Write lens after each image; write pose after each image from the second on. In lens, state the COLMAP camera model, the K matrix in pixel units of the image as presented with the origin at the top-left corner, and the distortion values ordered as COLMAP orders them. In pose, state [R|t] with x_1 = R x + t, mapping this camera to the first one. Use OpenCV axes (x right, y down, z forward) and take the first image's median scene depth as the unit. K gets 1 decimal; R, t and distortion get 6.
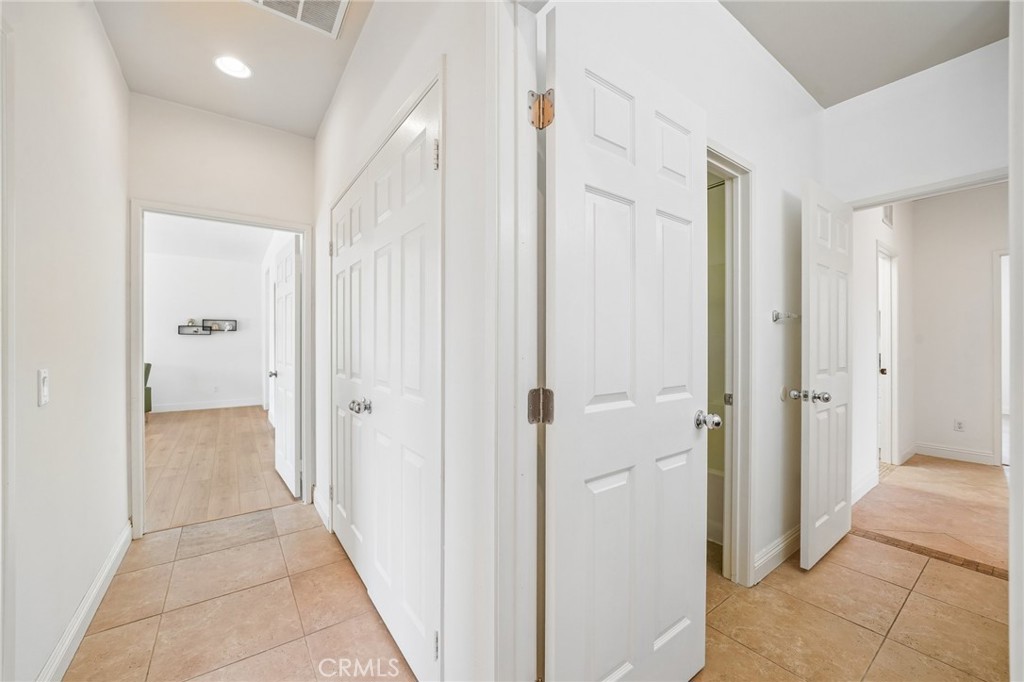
lens RADIAL K [[391.3, 0, 510.2], [0, 391.3, 346.2], [0, 0, 1]] dist [-0.014119, 0.000895]
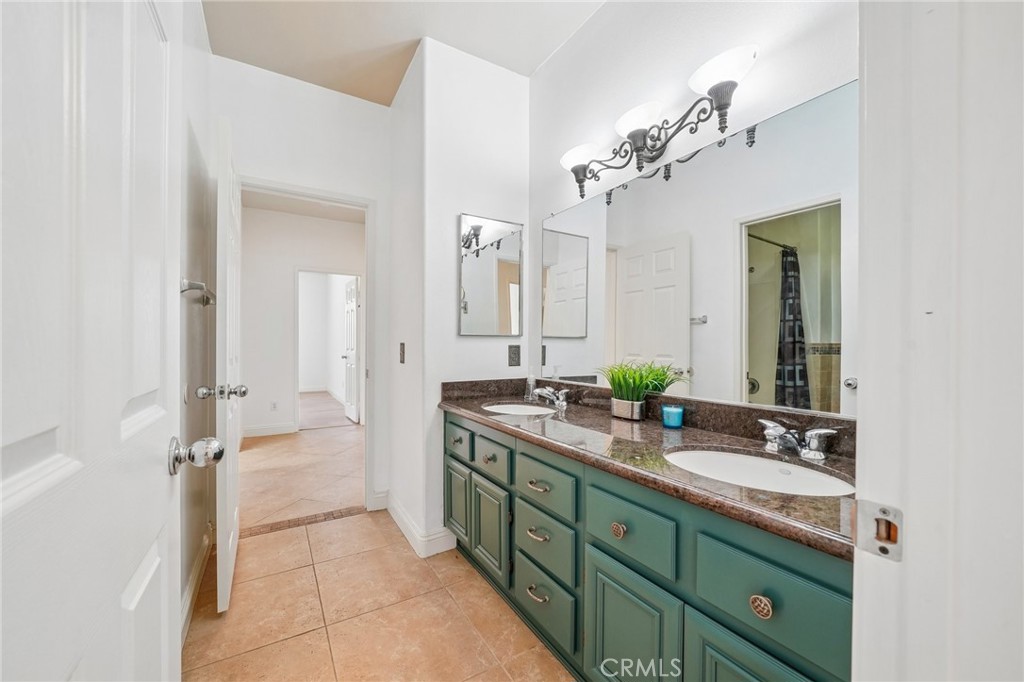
lens RADIAL K [[391.3, 0, 508.4], [0, 391.3, 345.2], [0, 0, 1]] dist [-0.014119, 0.000895]
pose [[0.079738, -0.000571, 0.996816, 0.024236], [-0.001411, 0.999999, 0.000686, 0.030677], [-0.996815, -0.001461, 0.079737, 0.350933]]
